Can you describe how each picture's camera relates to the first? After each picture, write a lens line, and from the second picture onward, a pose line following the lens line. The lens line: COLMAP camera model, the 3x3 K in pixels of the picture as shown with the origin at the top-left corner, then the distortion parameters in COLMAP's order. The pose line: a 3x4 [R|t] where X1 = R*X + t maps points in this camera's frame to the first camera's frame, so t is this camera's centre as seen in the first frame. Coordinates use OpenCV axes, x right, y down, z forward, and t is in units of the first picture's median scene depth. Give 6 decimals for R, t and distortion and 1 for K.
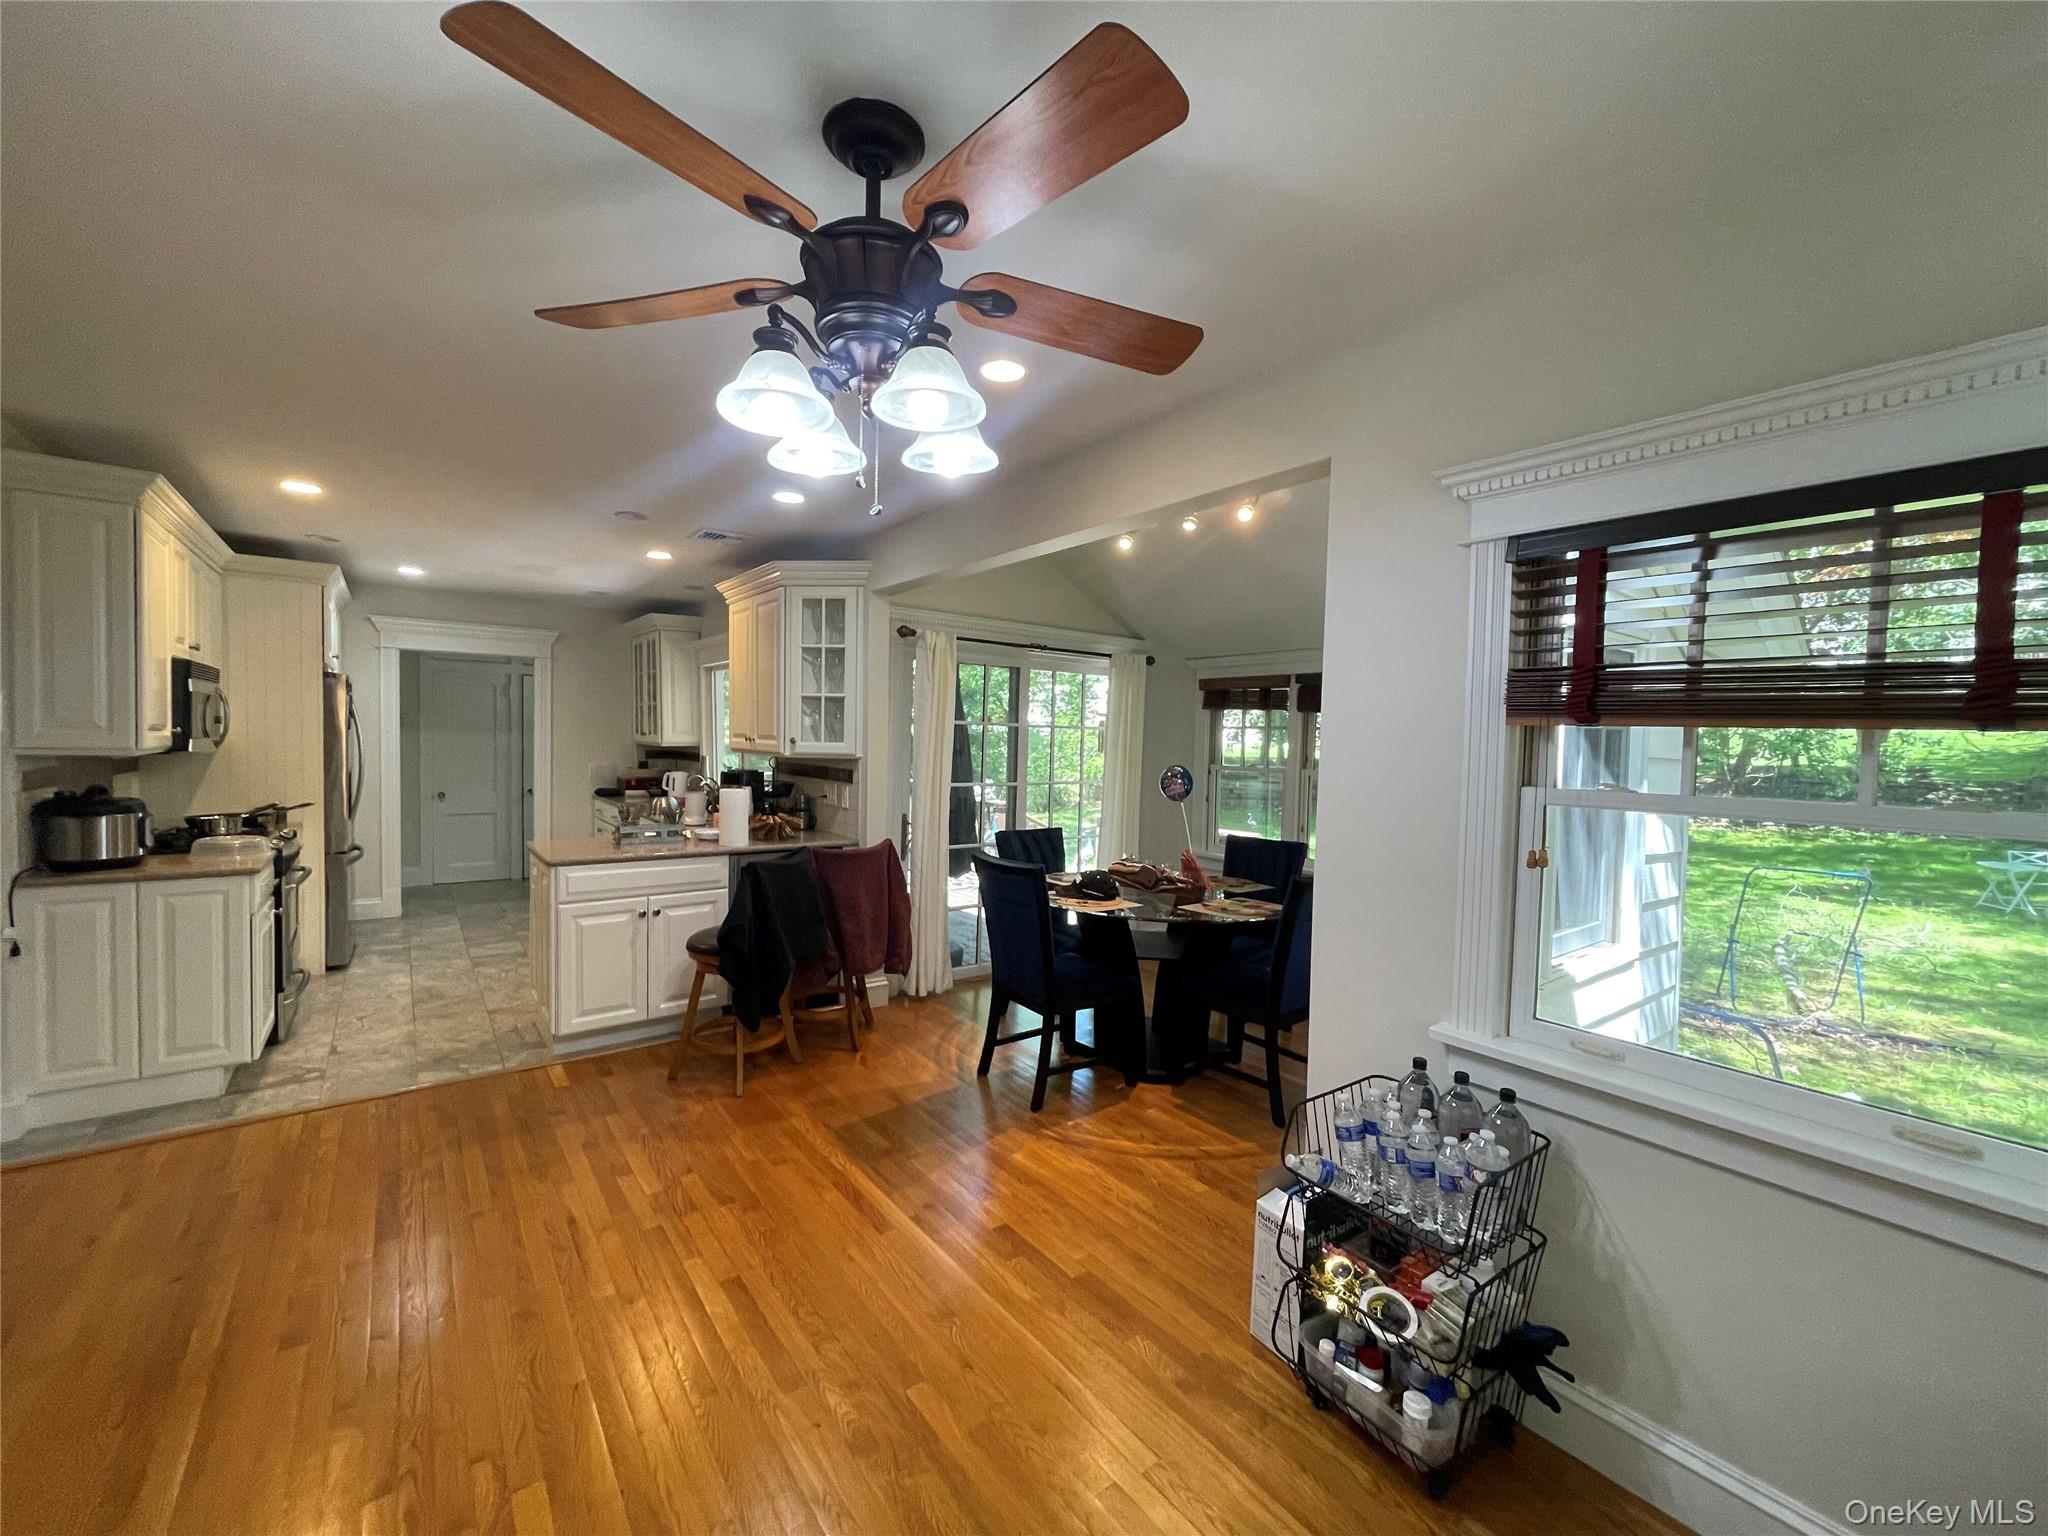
lens RADIAL K [[827.4, 0, 1017.0], [0, 827.4, 768.6], [0, 0, 1]] dist [-0.001654, 0.000108]
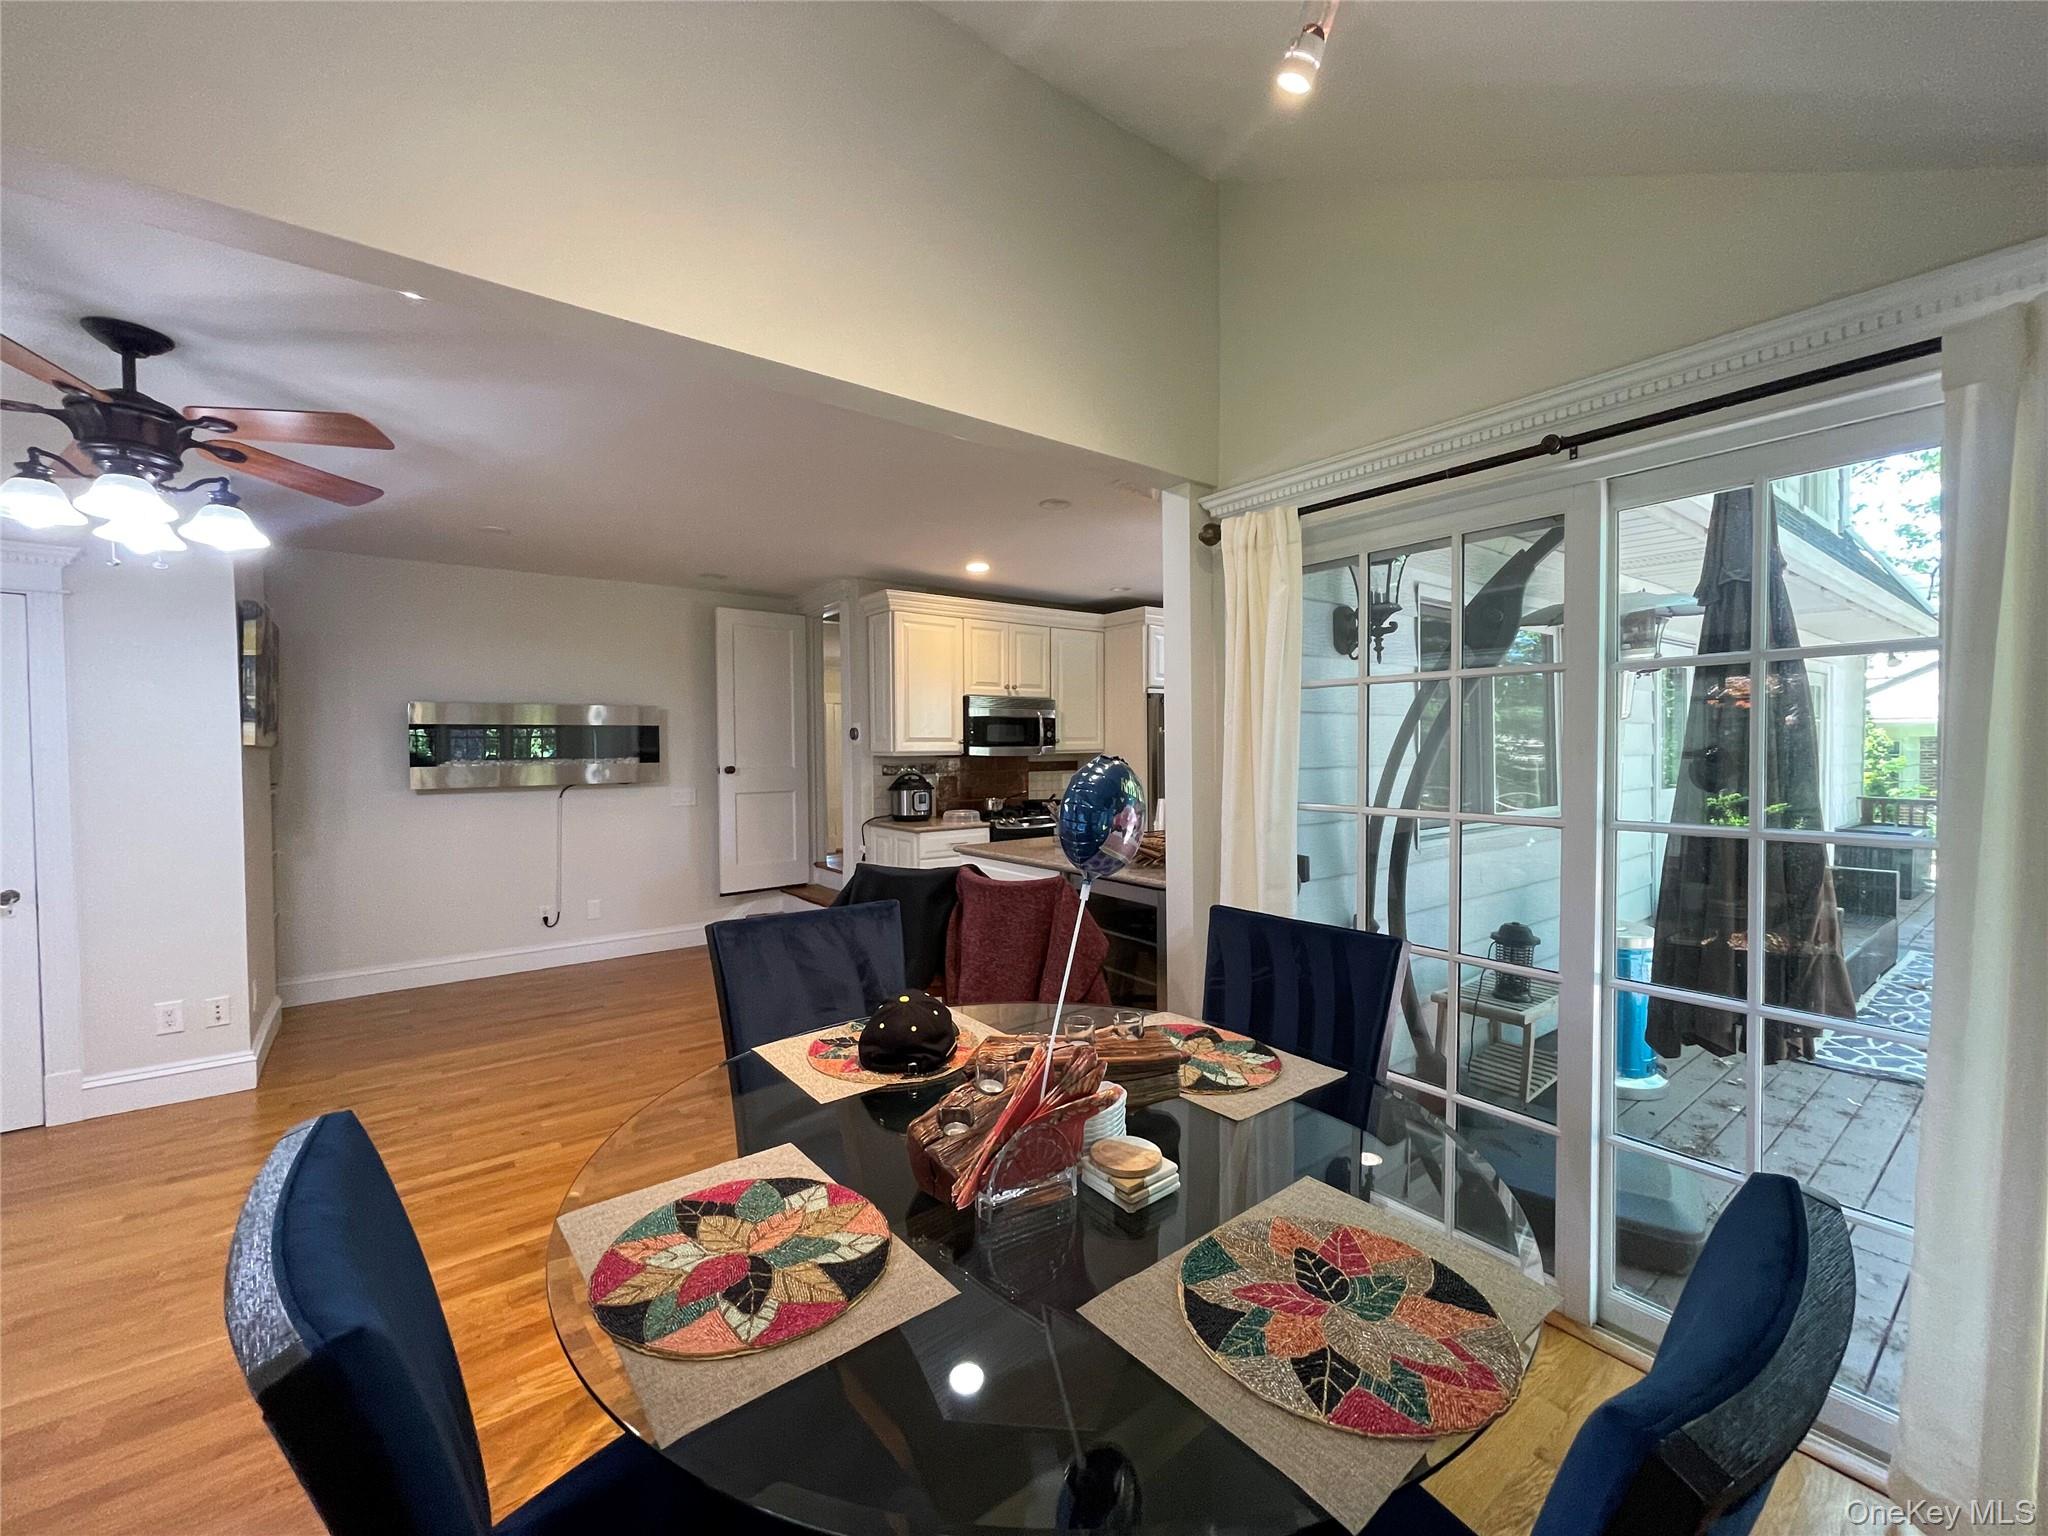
lens RADIAL K [[827.4, 0, 1021.0], [0, 827.4, 768.0], [0, 0, 1]] dist [-0.001654, 0.000108]
pose [[-0.003298, -0.000608, -0.999994, 0.520713], [-0.028476, 0.999594, -0.000514, 0.002611], [0.999589, 0.028474, -0.003314, 1.026051]]
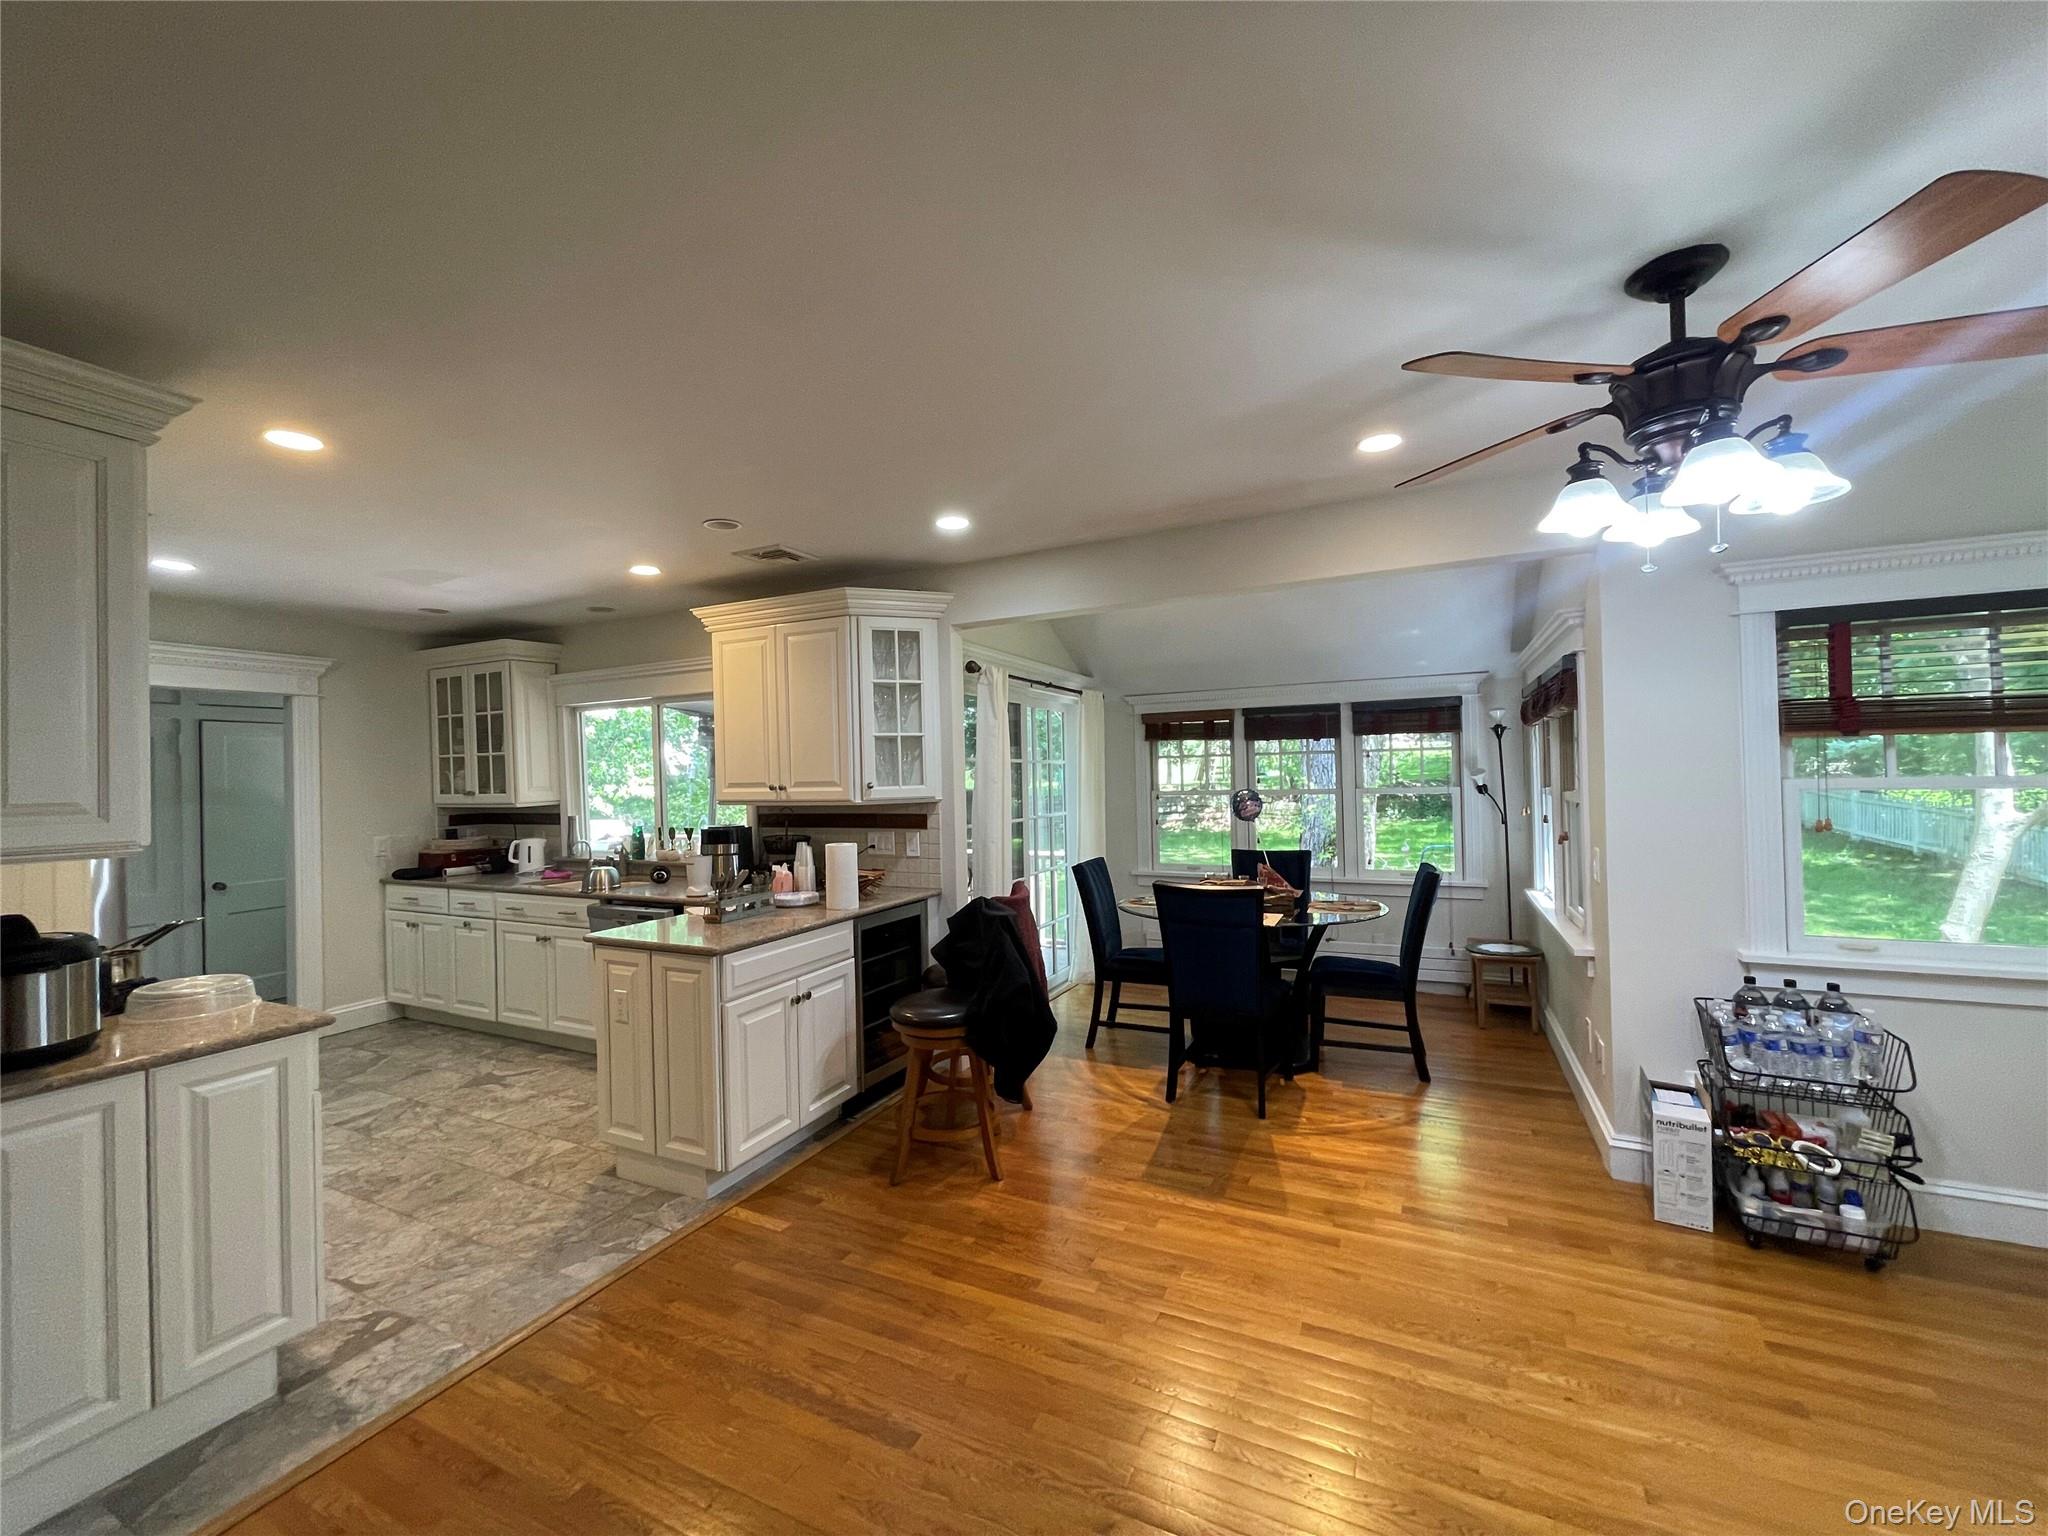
lens RADIAL K [[827.4, 0, 1018.1], [0, 827.4, 765.0], [0, 0, 1]] dist [-0.001654, 0.000108]
pose [[0.890841, -0.039033, 0.452636, -0.620828], [0.061688, 0.997468, -0.035394, -0.017137], [-0.450108, 0.059452, 0.890993, 0.144523]]
